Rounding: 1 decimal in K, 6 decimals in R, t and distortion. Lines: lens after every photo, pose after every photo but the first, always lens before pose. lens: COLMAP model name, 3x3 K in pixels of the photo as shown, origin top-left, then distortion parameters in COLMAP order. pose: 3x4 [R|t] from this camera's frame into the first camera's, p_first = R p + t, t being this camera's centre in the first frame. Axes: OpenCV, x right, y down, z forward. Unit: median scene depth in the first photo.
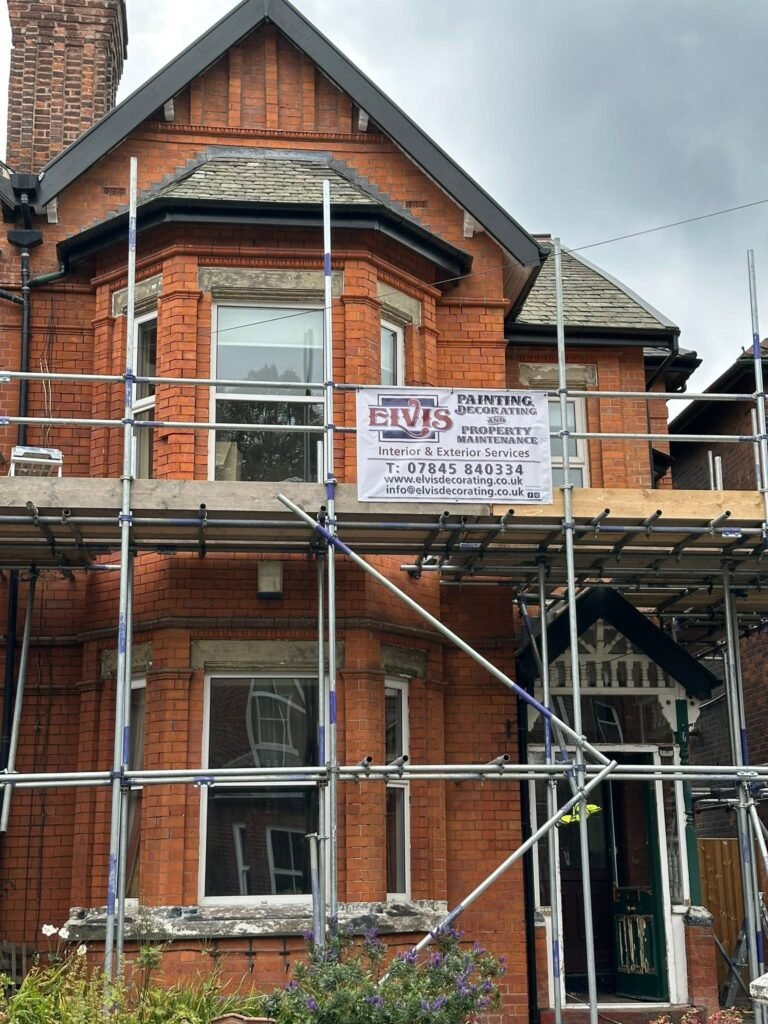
lens RADIAL K [[1418.8, 0, 386.9], [0, 1418.8, 519.6], [0, 0, 1]] dist [0.132558, 0.000000]
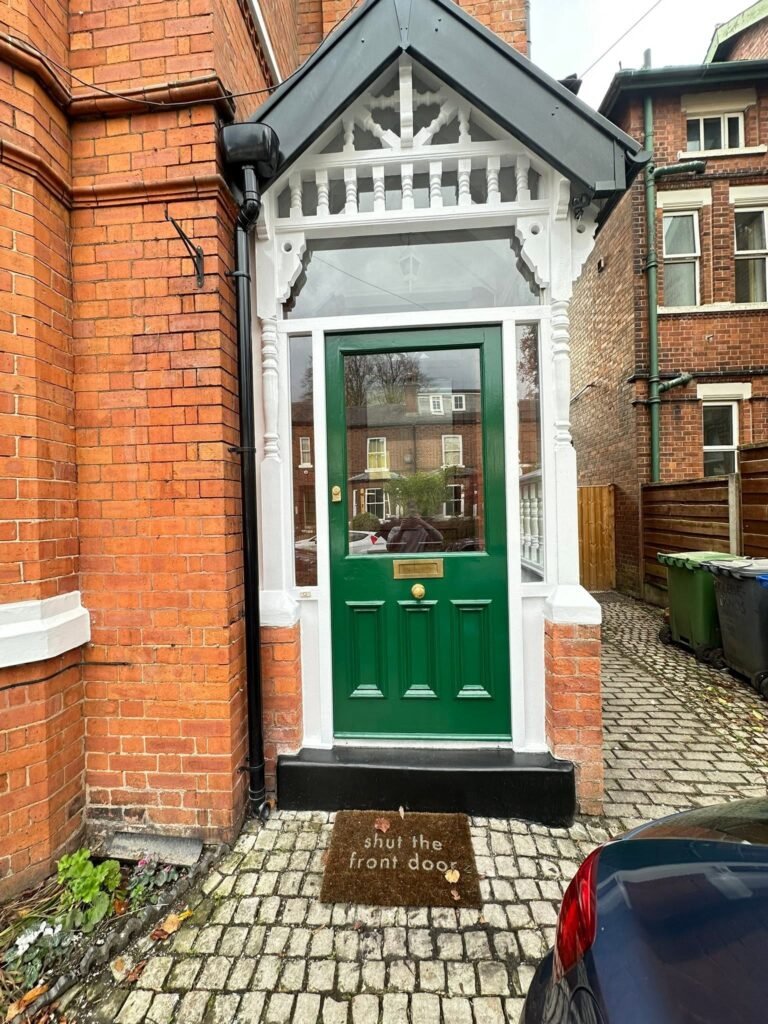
lens RADIAL K [[407.7, 0, 385.6], [0, 407.7, 511.0], [0, 0, 1]] dist [-0.003466, 0.001110]
pose [[0.984554, -0.012912, -0.174602, 0.171918], [0.056435, 0.967451, 0.246684, 0.196574], [0.165734, -0.252728, 0.953237, 0.841535]]
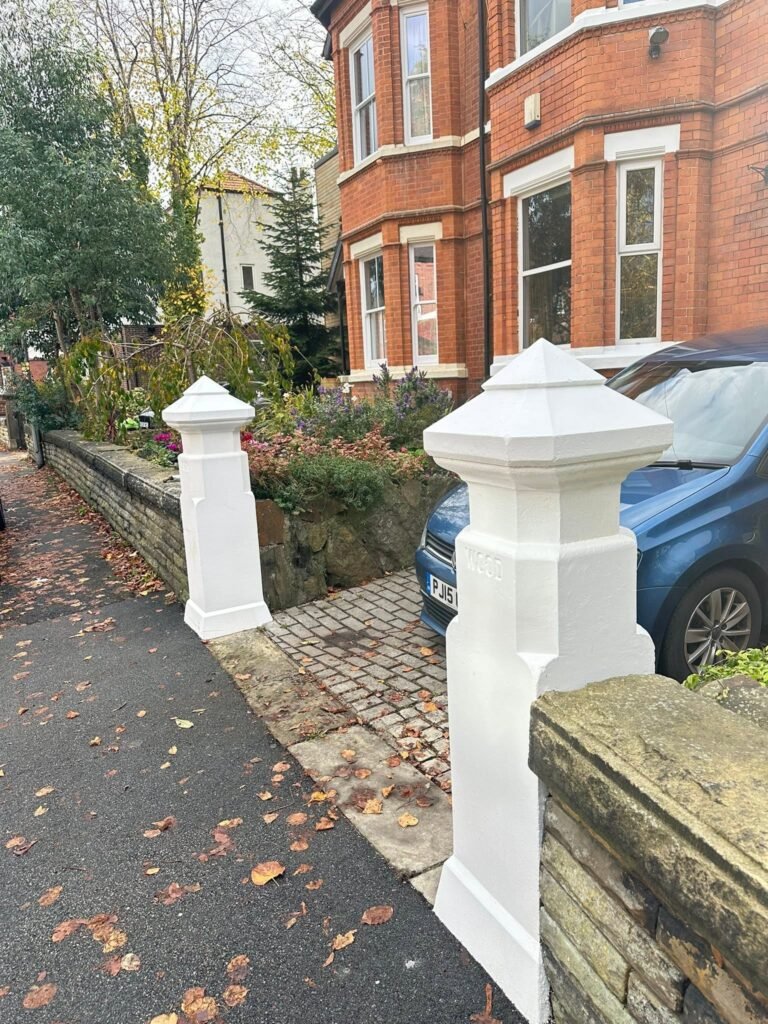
lens RADIAL K [[714.9, 0, 380.0], [0, 714.9, 508.0], [0, 0, 1]] dist [0.081097, -0.104784]
pose [[0.353580, 0.159690, -0.921673, 0.504579], [0.273627, 0.924563, 0.265162, 0.152218], [0.894489, -0.345950, 0.283212, 0.509313]]
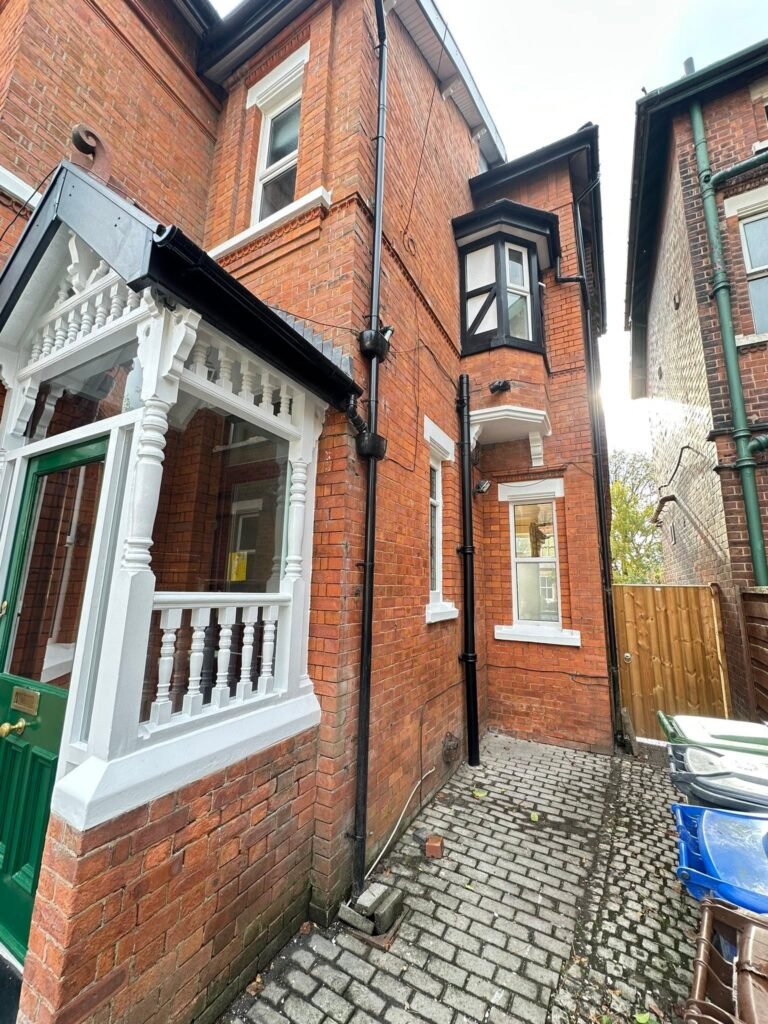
lens RADIAL K [[407.7, 0, 388.1], [0, 407.7, 510.8], [0, 0, 1]] dist [-0.003466, 0.001110]
pose [[0.816402, -0.079727, -0.571953, 0.355586], [0.114725, 0.993074, 0.025328, 0.203489], [0.565973, -0.086295, 0.819895, 0.955423]]
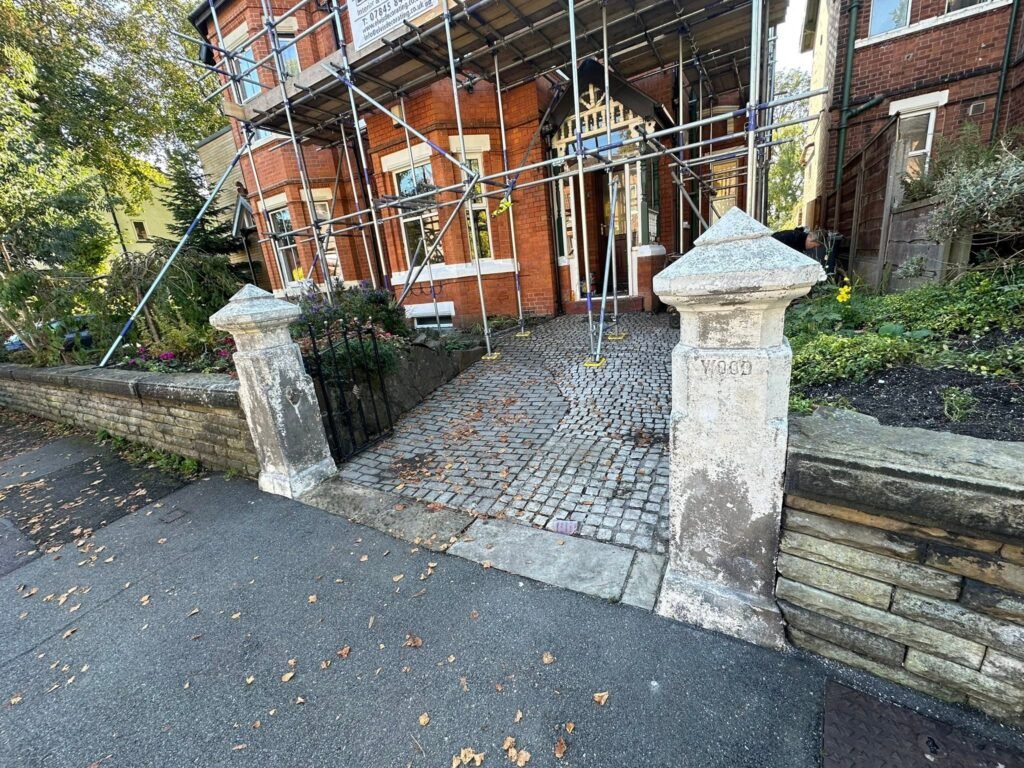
lens RADIAL K [[407.7, 0, 511.0], [0, 407.7, 382.2], [0, 0, 1]] dist [-0.003466, 0.001110]
pose [[0.794114, 0.082649, -0.602123, 0.410884], [0.243606, 0.864362, 0.439926, 0.145157], [0.556811, -0.496032, 0.666268, 0.456917]]
